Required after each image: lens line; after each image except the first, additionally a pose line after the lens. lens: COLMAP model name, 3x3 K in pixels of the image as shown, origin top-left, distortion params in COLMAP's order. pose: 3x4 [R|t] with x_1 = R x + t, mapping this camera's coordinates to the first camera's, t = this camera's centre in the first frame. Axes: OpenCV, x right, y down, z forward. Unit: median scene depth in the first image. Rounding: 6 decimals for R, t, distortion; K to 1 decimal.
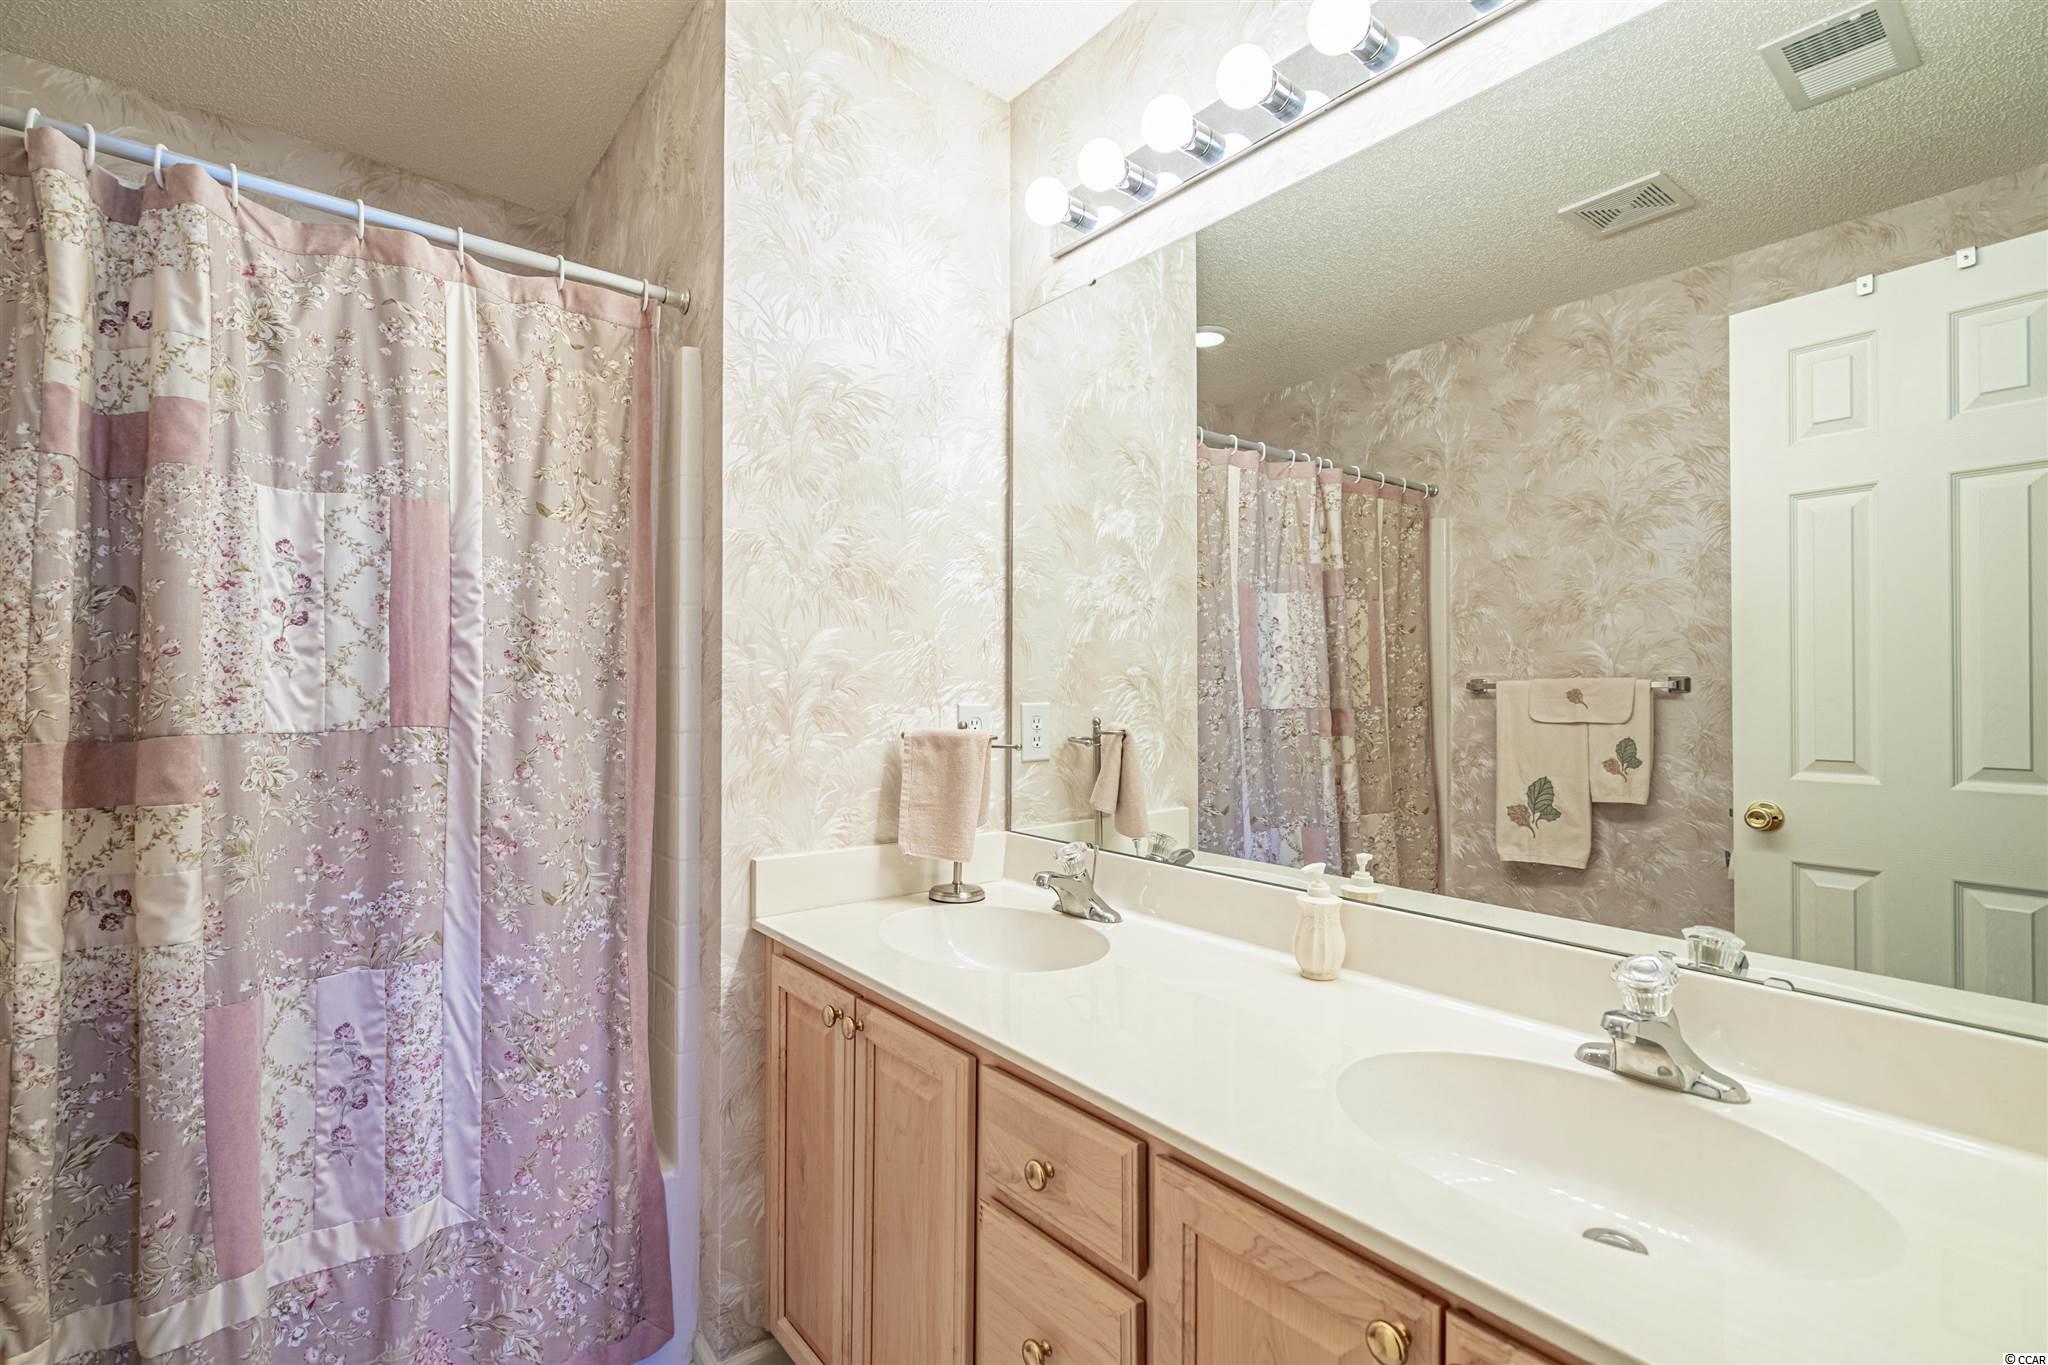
lens RADIAL K [[928.9, 0, 1020.3], [0, 928.9, 682.5], [0, 0, 1]] dist [-0.006212, 0.002238]
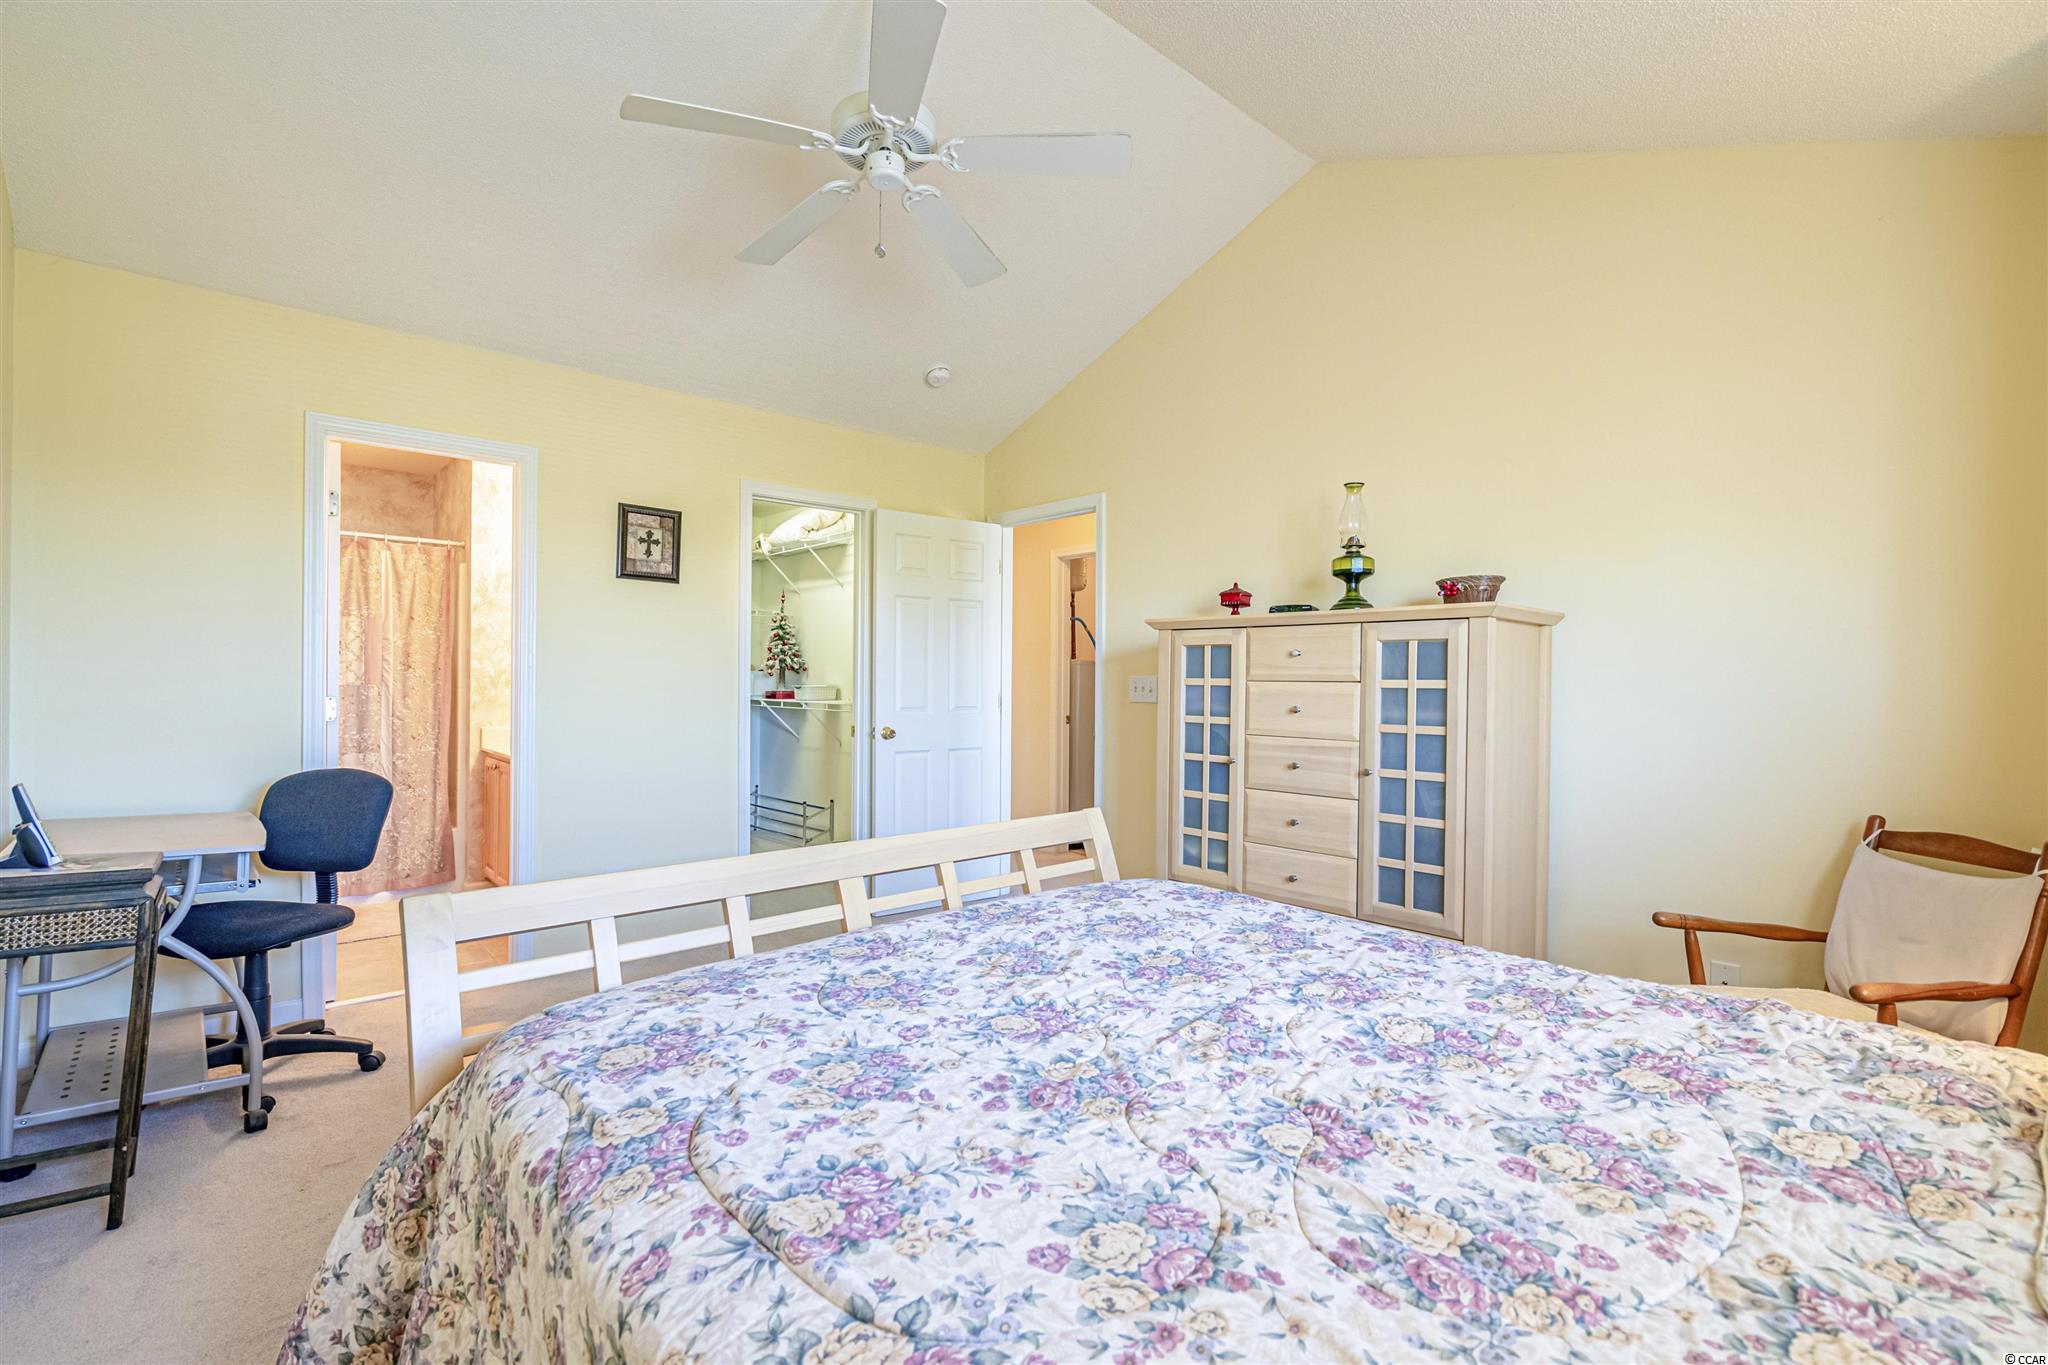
lens RADIAL K [[928.9, 0, 1020.3], [0, 928.9, 682.5], [0, 0, 1]] dist [-0.006212, 0.002238]
pose [[0.999016, 0.009611, 0.043298, 1.444066], [-0.010192, 0.999860, 0.013234, -0.026311], [-0.043165, -0.013662, 0.998975, -2.288752]]
